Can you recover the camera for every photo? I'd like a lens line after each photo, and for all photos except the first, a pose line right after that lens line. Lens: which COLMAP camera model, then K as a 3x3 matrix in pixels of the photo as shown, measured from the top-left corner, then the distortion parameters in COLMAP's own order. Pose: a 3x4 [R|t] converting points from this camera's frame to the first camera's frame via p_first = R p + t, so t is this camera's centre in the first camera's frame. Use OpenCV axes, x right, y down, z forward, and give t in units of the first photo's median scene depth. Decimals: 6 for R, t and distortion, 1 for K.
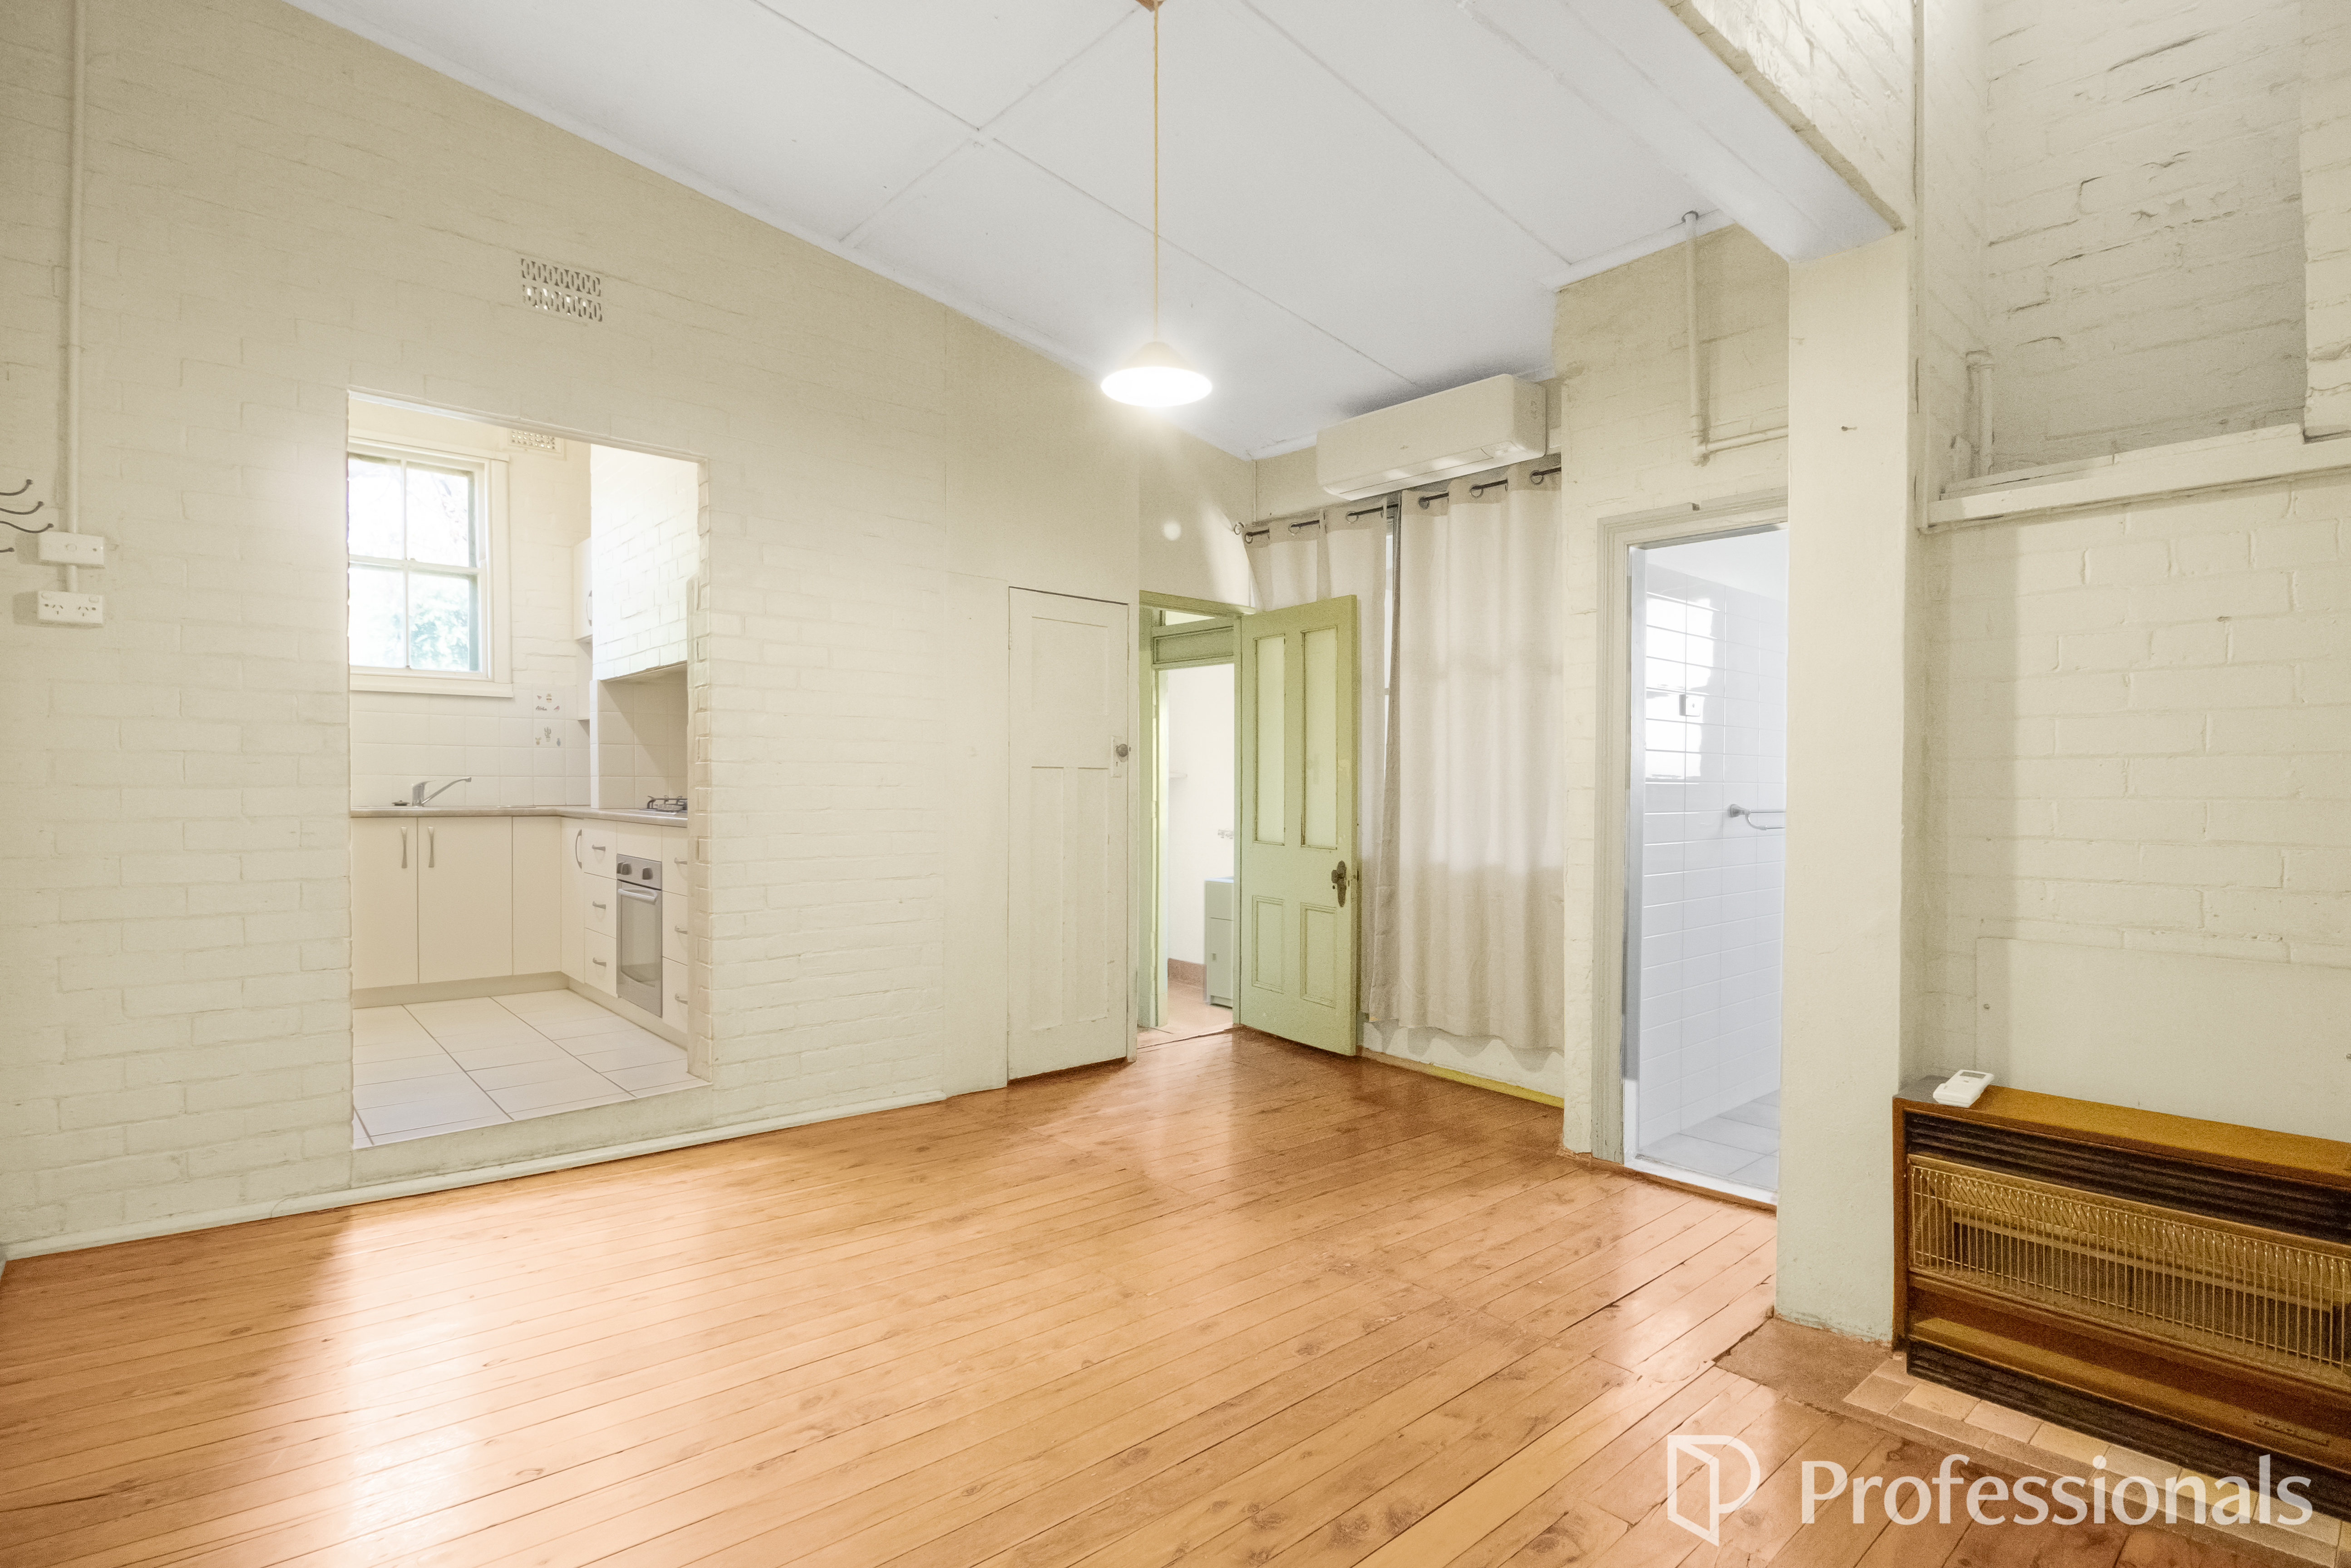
lens RADIAL K [[1140.5, 0, 1164.2], [0, 1140.5, 787.2], [0, 0, 1]] dist [-0.002522, -0.000781]
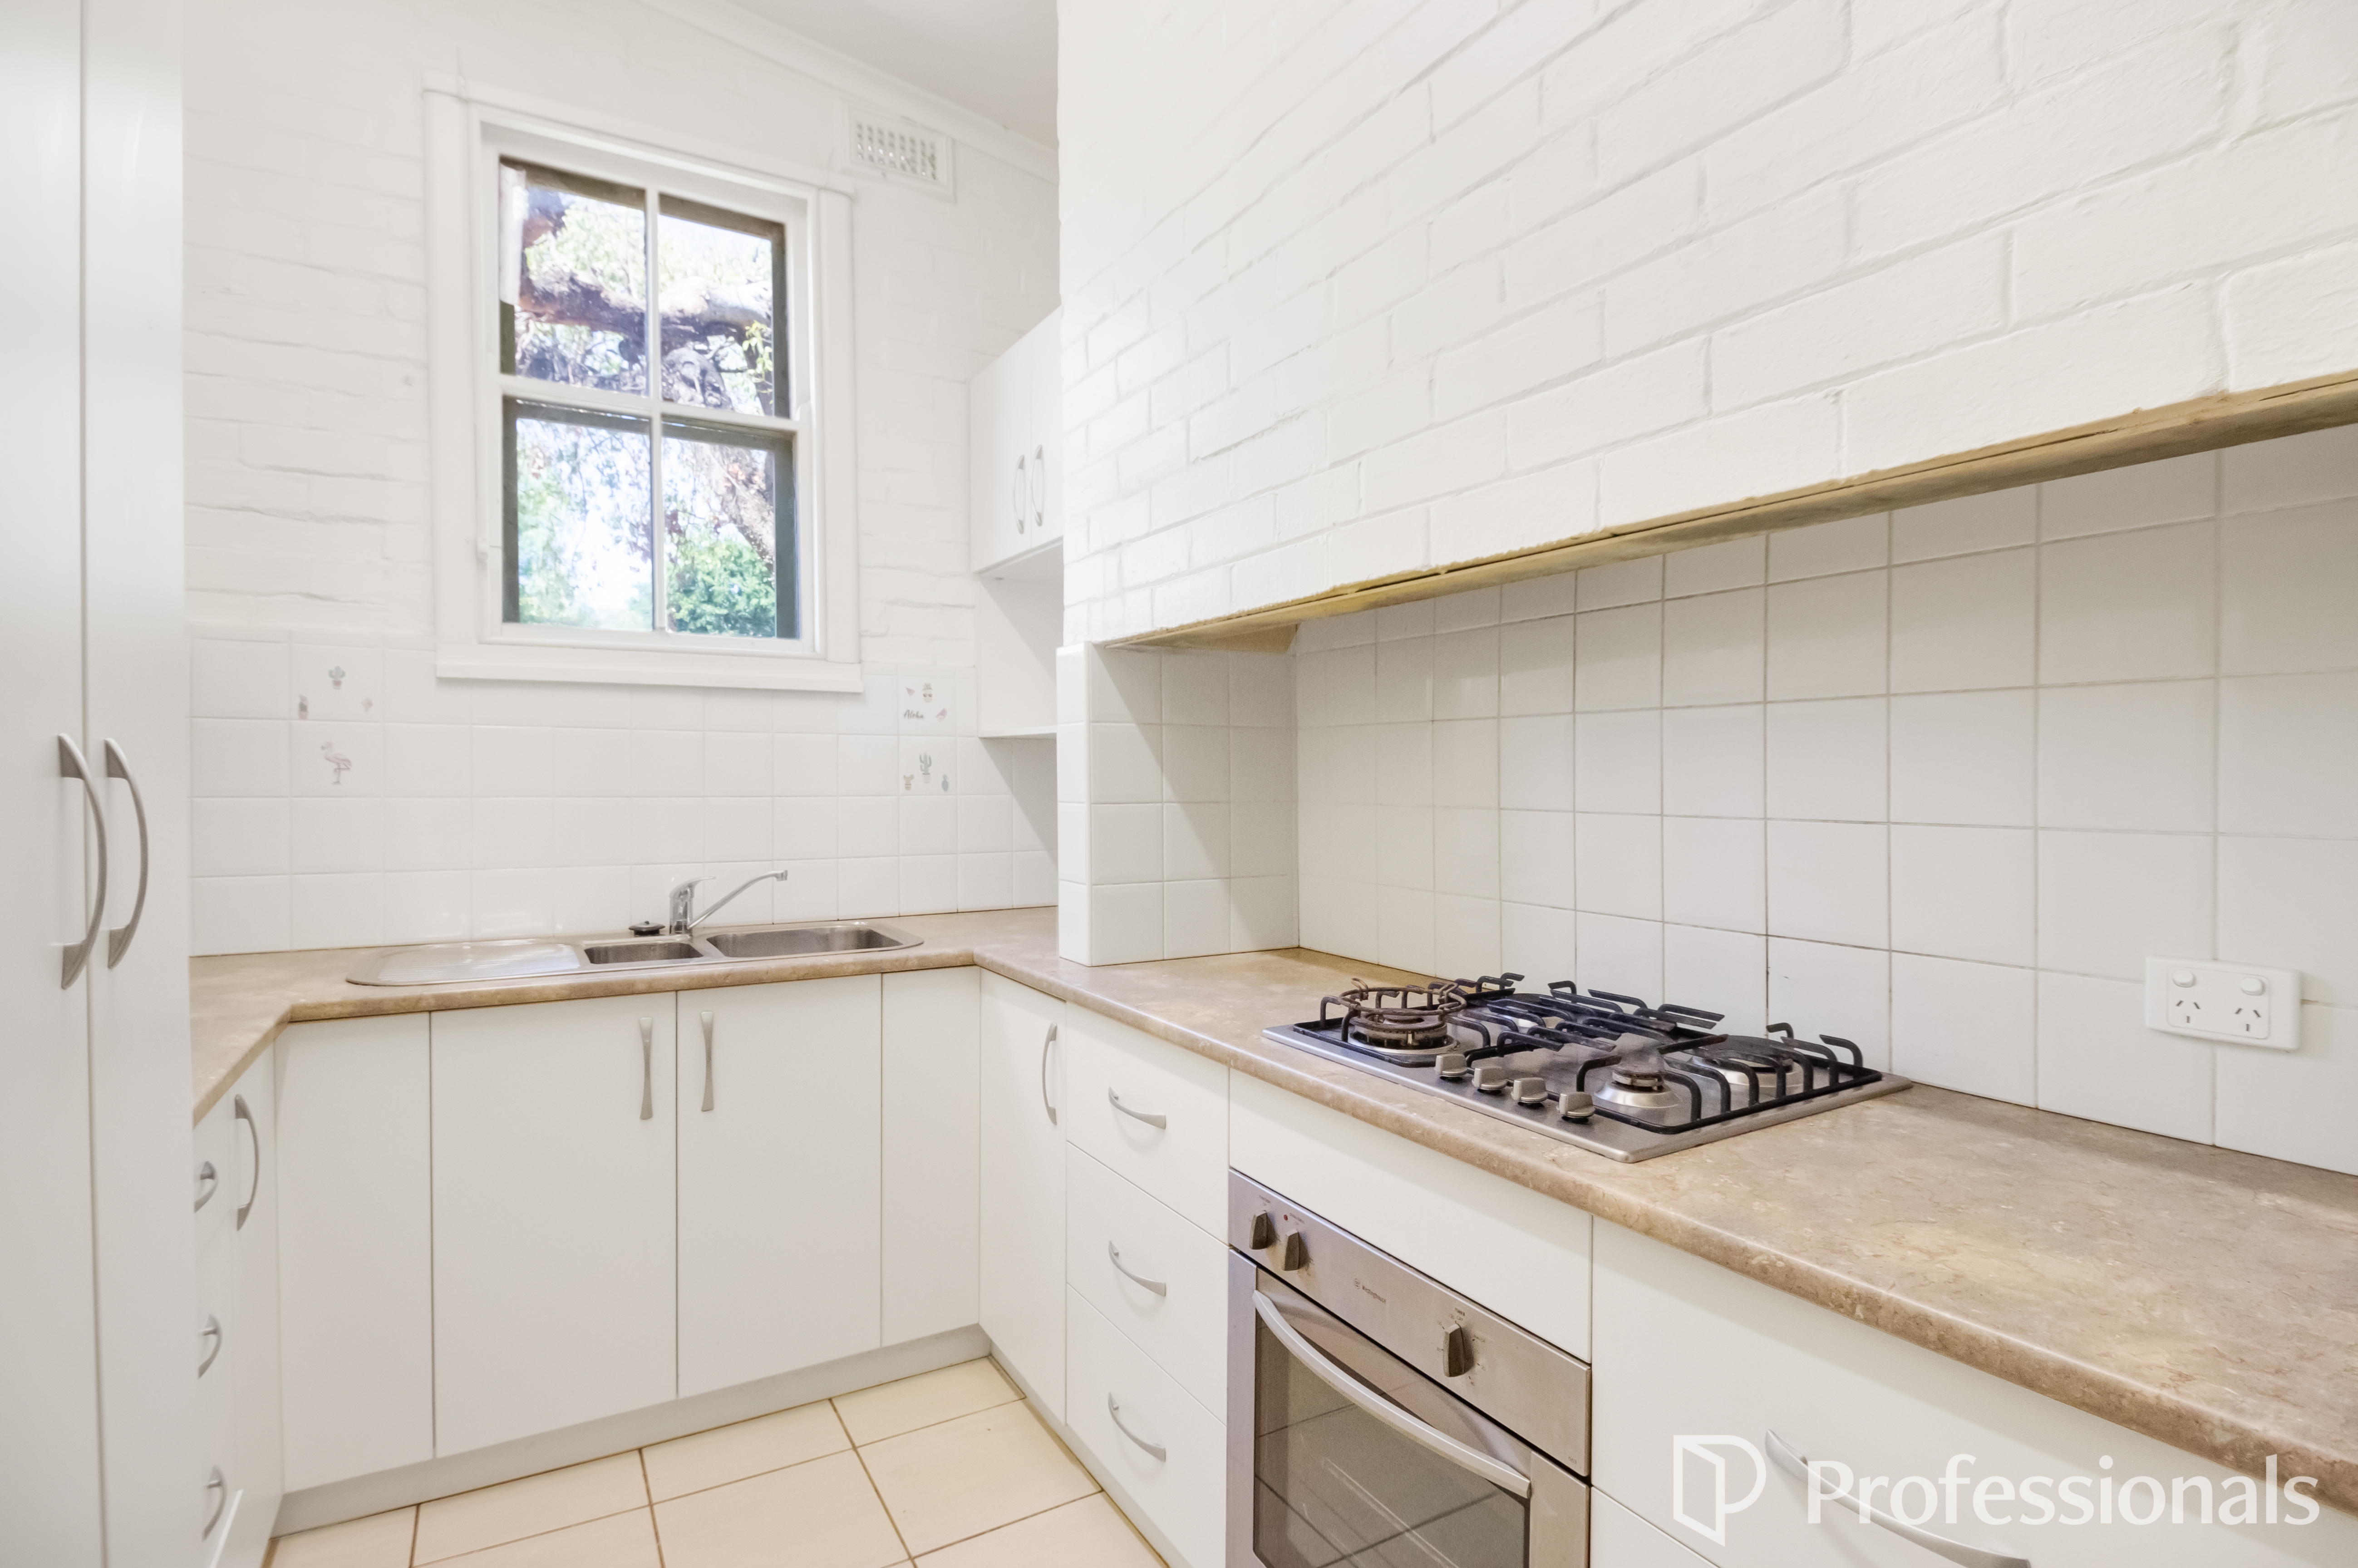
lens RADIAL K [[1143.9, 0, 1186.6], [0, 1143.9, 783.6], [0, 0, 1]] dist [-0.002522, -0.000781]
pose [[0.984630, -0.001896, -0.174643, -0.377611], [0.002559, 0.999990, 0.003569, -0.044829], [0.174634, -0.003961, 0.984625, 0.588077]]
